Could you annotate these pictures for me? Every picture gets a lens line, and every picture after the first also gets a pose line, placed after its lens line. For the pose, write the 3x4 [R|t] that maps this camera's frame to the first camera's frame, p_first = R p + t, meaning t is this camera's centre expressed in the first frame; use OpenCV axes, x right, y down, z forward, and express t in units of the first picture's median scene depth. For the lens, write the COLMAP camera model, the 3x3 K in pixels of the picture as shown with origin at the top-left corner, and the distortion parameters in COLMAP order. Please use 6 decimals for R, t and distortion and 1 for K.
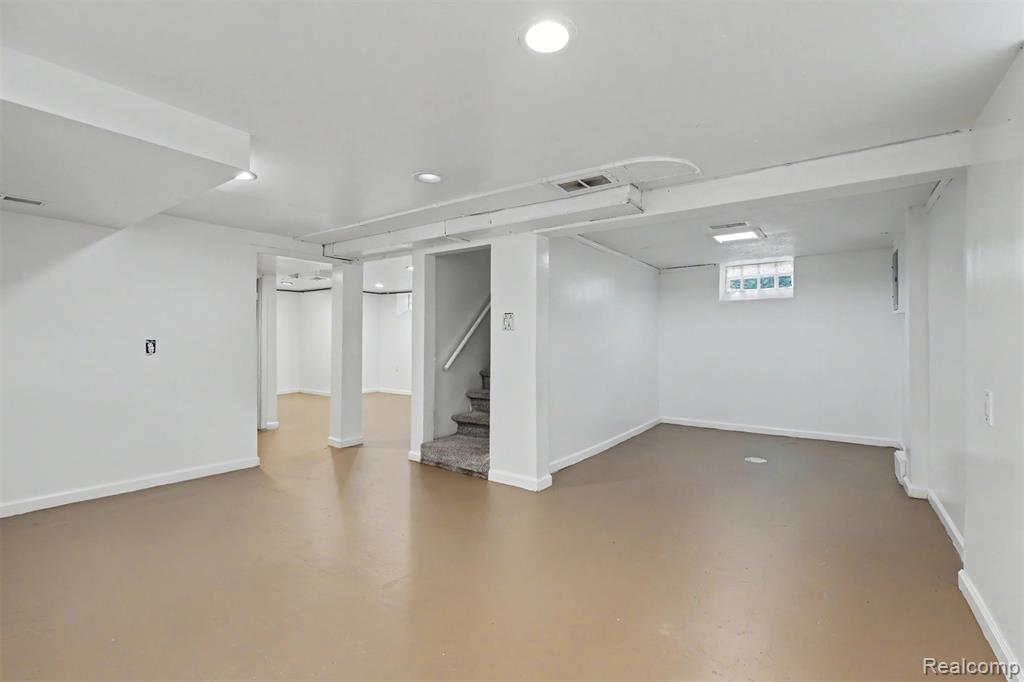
lens RADIAL K [[460.1, 0, 513.8], [0, 460.1, 351.3], [0, 0, 1]] dist [0.001878, 0.000156]
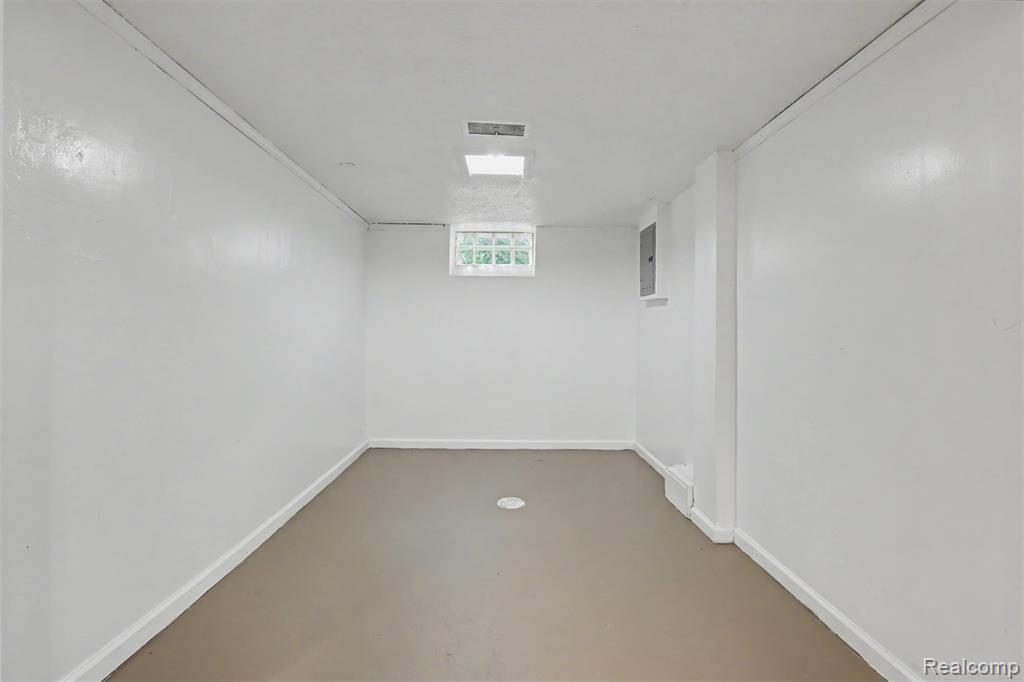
lens RADIAL K [[458.8, 0, 510.8], [0, 458.8, 336.0], [0, 0, 1]] dist [0.000150, 0.000015]
pose [[0.808124, 0.007288, 0.588967, 0.094825], [-0.000047, 0.999924, -0.012309, -0.003535], [-0.589012, 0.009920, 0.808063, 0.351093]]
